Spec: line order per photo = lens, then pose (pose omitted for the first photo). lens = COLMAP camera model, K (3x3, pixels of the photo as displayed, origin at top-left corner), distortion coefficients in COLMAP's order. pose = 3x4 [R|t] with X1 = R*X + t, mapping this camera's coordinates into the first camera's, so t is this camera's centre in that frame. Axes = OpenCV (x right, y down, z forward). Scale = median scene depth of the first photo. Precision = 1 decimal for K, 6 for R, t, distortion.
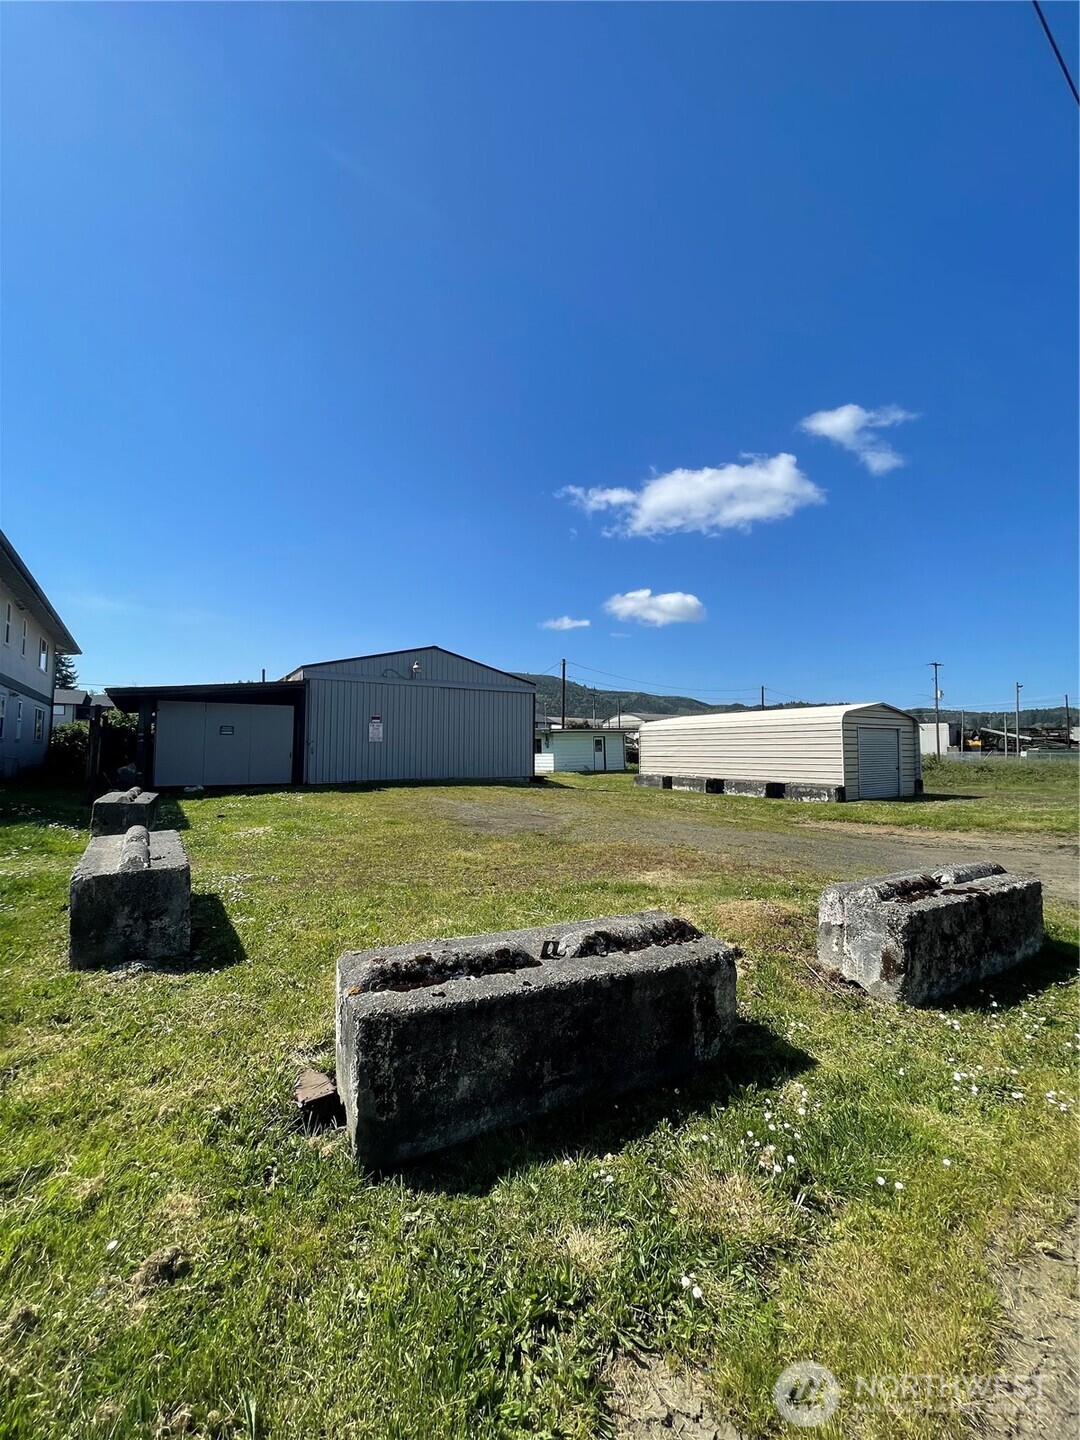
lens RADIAL K [[570.3, 0, 521.3], [0, 570.3, 729.0], [0, 0, 1]] dist [-0.001609, -0.000368]
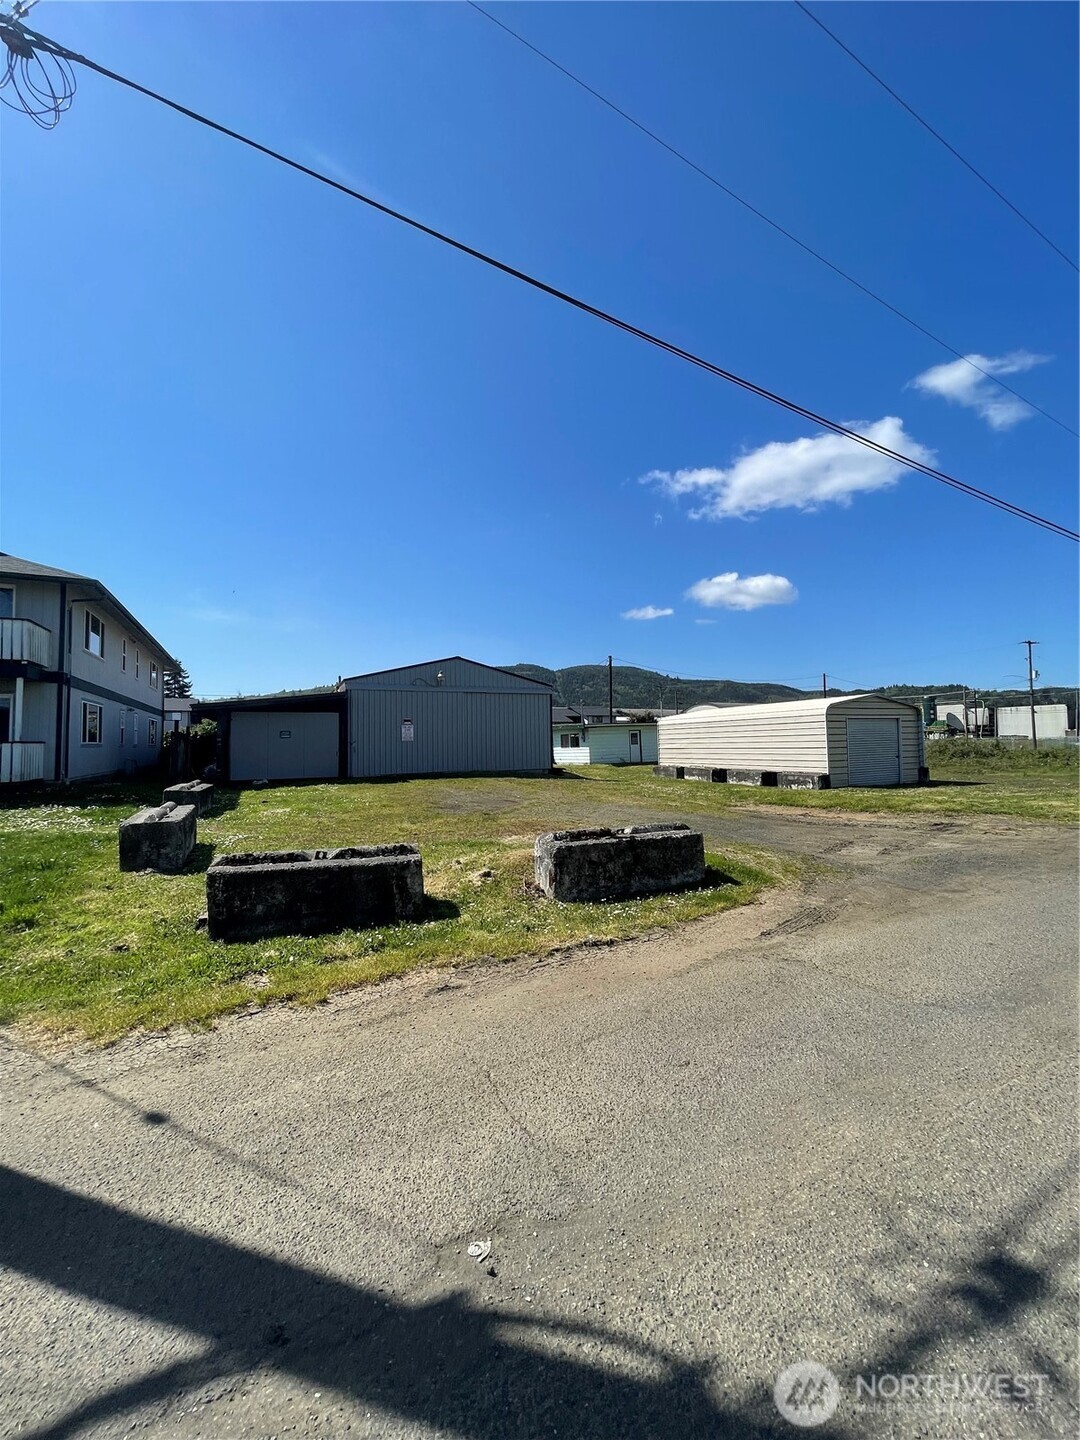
lens RADIAL K [[570.3, 0, 528.5], [0, 570.3, 721.5], [0, 0, 1]] dist [-0.001609, -0.000368]
pose [[0.989932, -0.023861, -0.139521, 0.159287], [0.023869, 0.999714, -0.001612, -0.009734], [0.139520, -0.001735, 0.990218, -0.132841]]
